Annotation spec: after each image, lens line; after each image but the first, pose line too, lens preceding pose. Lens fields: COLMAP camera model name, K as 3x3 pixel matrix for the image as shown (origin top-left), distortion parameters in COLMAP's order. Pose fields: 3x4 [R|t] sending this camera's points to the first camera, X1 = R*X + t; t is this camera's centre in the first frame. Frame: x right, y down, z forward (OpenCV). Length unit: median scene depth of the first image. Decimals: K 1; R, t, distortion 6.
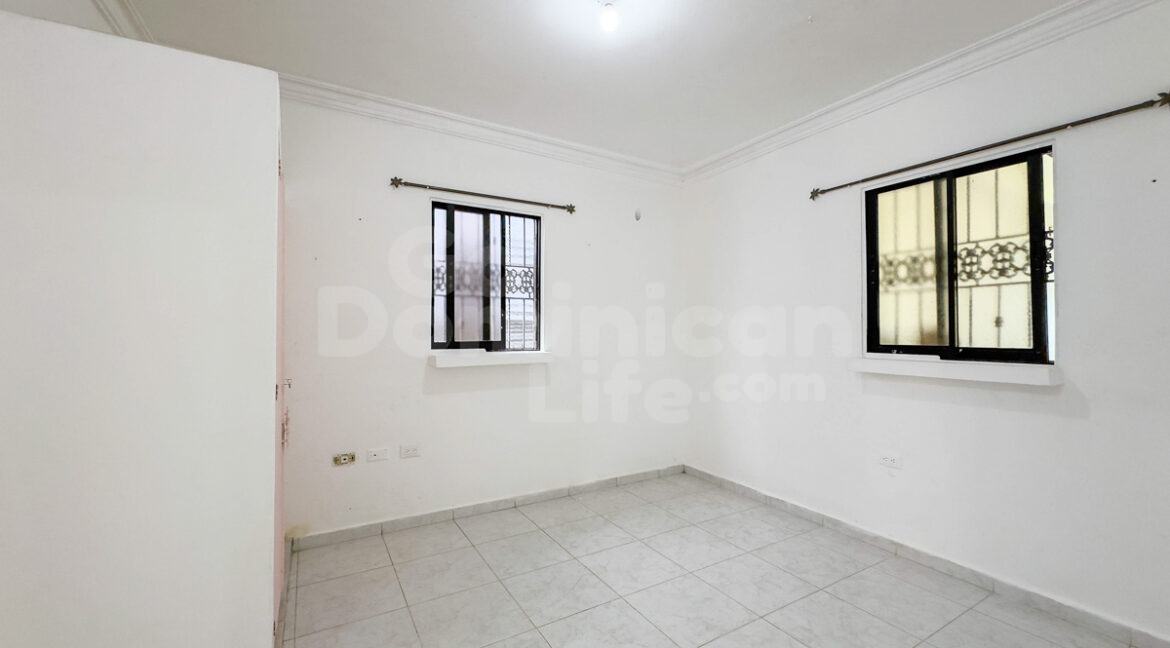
lens RADIAL K [[469.8, 0, 574.6], [0, 469.8, 324.7], [0, 0, 1]] dist [-0.001284, 0.001921]
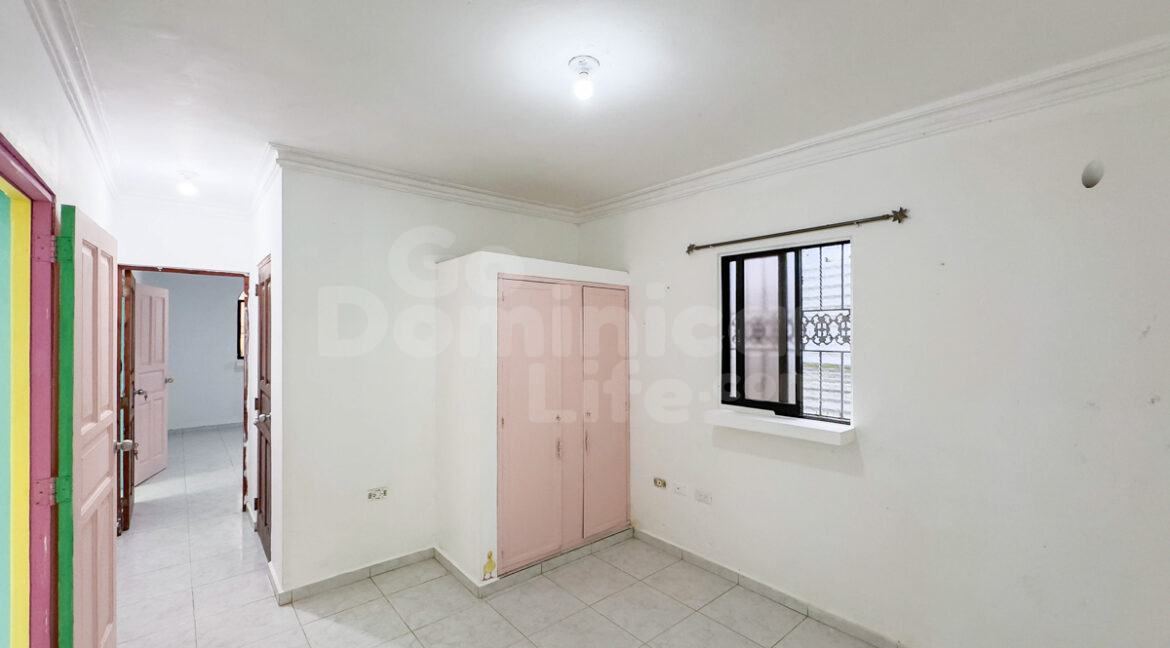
lens RADIAL K [[469.8, 0, 586.1], [0, 469.8, 328.4], [0, 0, 1]] dist [-0.001284, 0.001921]
pose [[0.187850, -0.008247, -0.982163, 0.609763], [0.010443, 0.999925, -0.006399, -0.101863], [0.982142, -0.009054, 0.187922, 0.504956]]
